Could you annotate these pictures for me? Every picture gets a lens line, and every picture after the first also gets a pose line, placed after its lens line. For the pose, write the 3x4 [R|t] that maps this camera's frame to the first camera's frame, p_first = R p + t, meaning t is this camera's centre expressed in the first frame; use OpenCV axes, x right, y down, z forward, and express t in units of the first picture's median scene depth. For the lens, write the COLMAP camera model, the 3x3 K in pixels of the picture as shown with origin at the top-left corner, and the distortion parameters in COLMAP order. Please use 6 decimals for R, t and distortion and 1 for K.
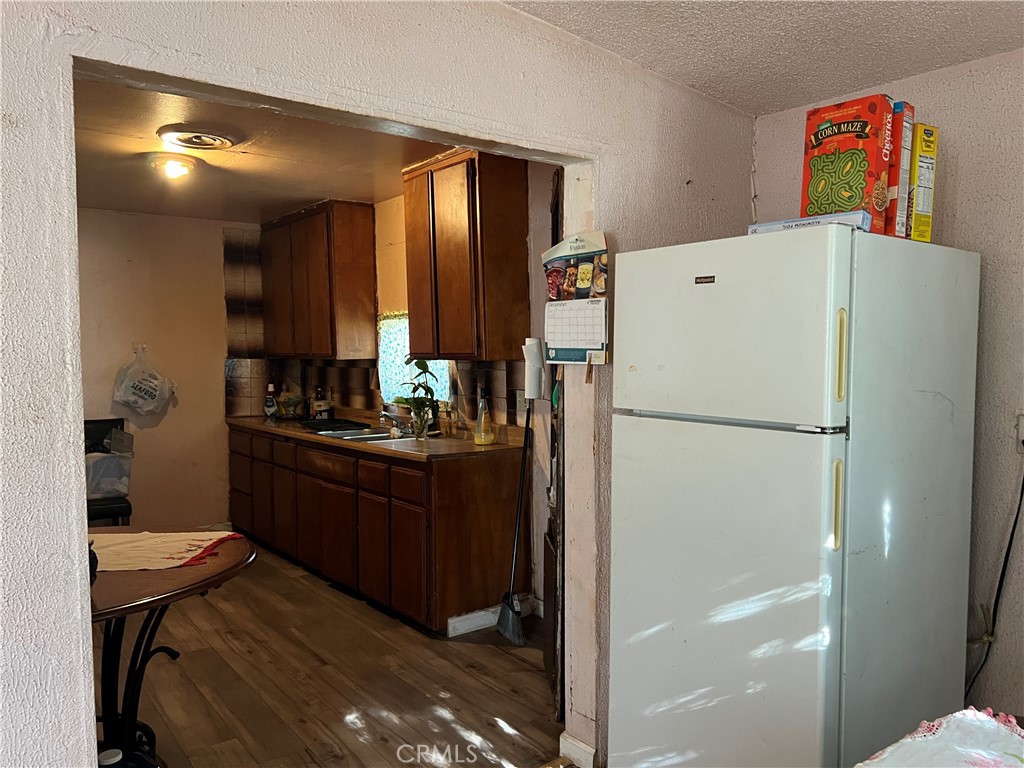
lens RADIAL K [[770.0, 0, 516.8], [0, 770.0, 386.7], [0, 0, 1]] dist [0.064816, -0.088888]
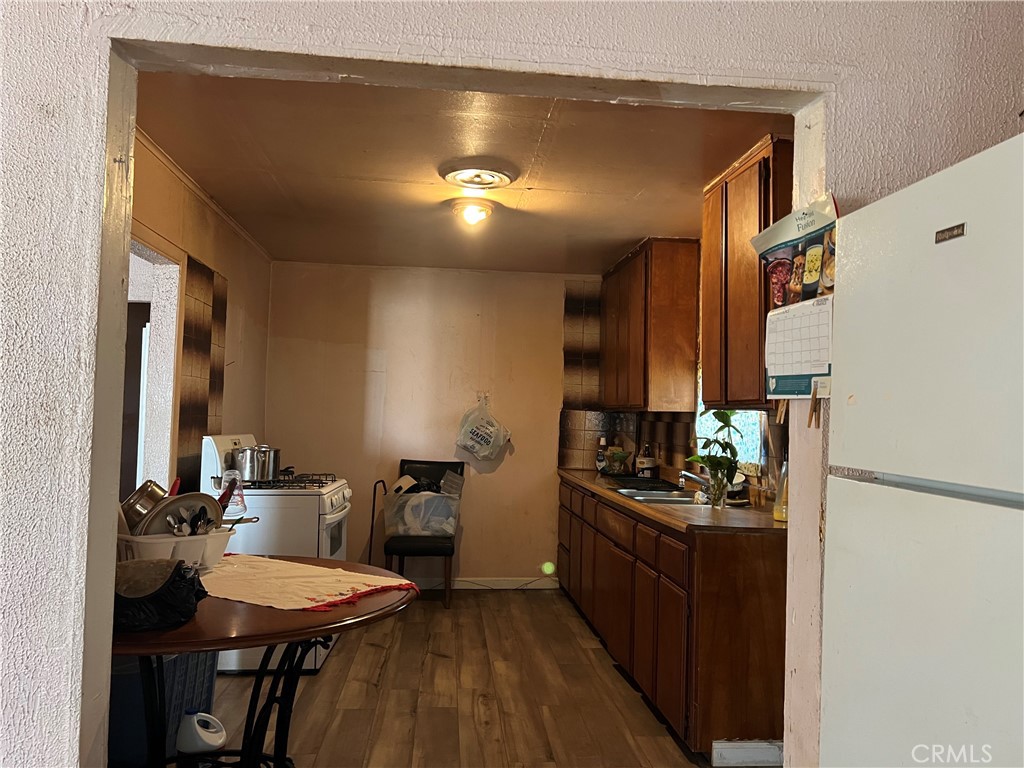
lens RADIAL K [[770.0, 0, 514.9], [0, 770.0, 385.6], [0, 0, 1]] dist [0.064816, -0.088888]
pose [[0.852709, 0.011040, -0.522270, 0.129636], [-0.058105, 0.995577, -0.073824, 0.013687], [0.519145, 0.093297, 0.849579, 0.183724]]
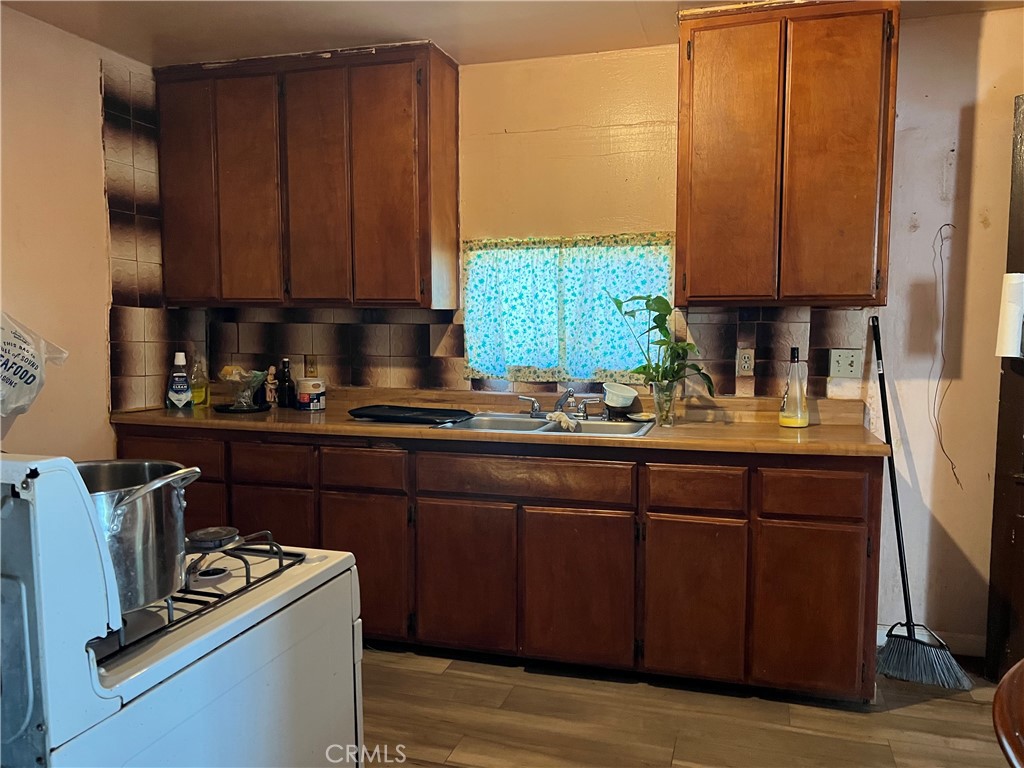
lens RADIAL K [[770.0, 0, 516.9], [0, 770.0, 385.8], [0, 0, 1]] dist [0.064816, -0.088888]
pose [[0.809784, -0.038064, 0.585493, -0.669105], [0.017793, 0.999028, 0.040340, 0.003748], [-0.586459, -0.022249, 0.809673, 0.564333]]
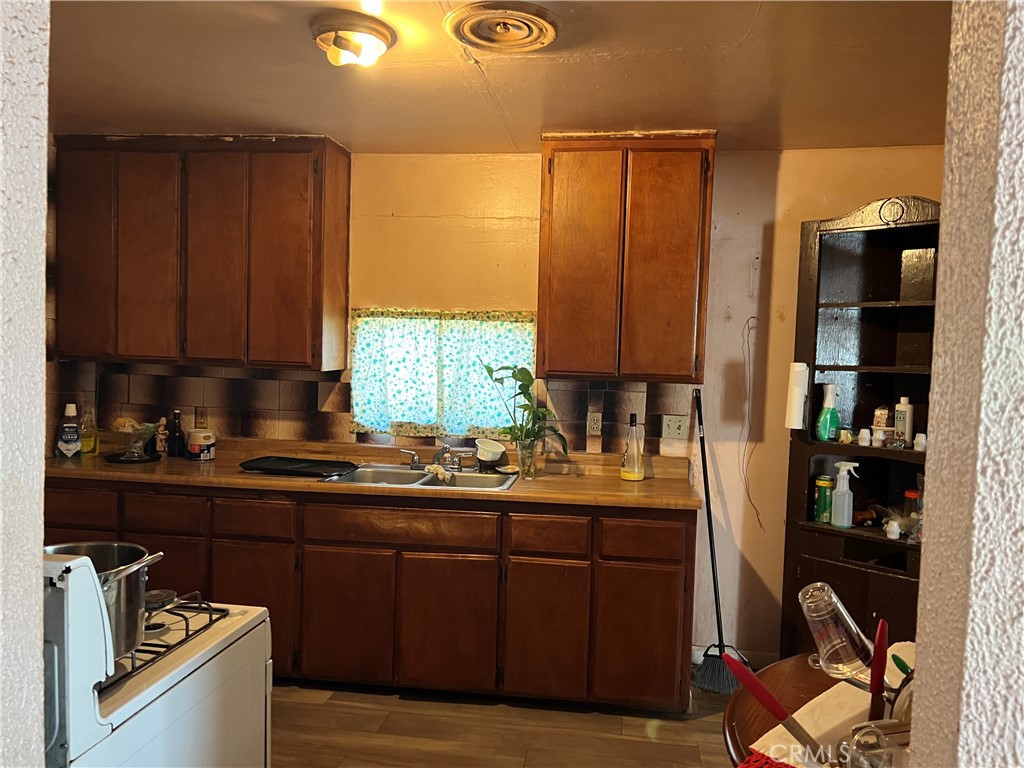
lens RADIAL K [[770.0, 0, 517.4], [0, 770.0, 386.3], [0, 0, 1]] dist [0.064816, -0.088888]
pose [[0.709181, -0.003954, 0.705015, -0.733691], [-0.005015, 0.999931, 0.010652, -0.037073], [-0.705008, -0.011090, 0.709112, 0.480456]]
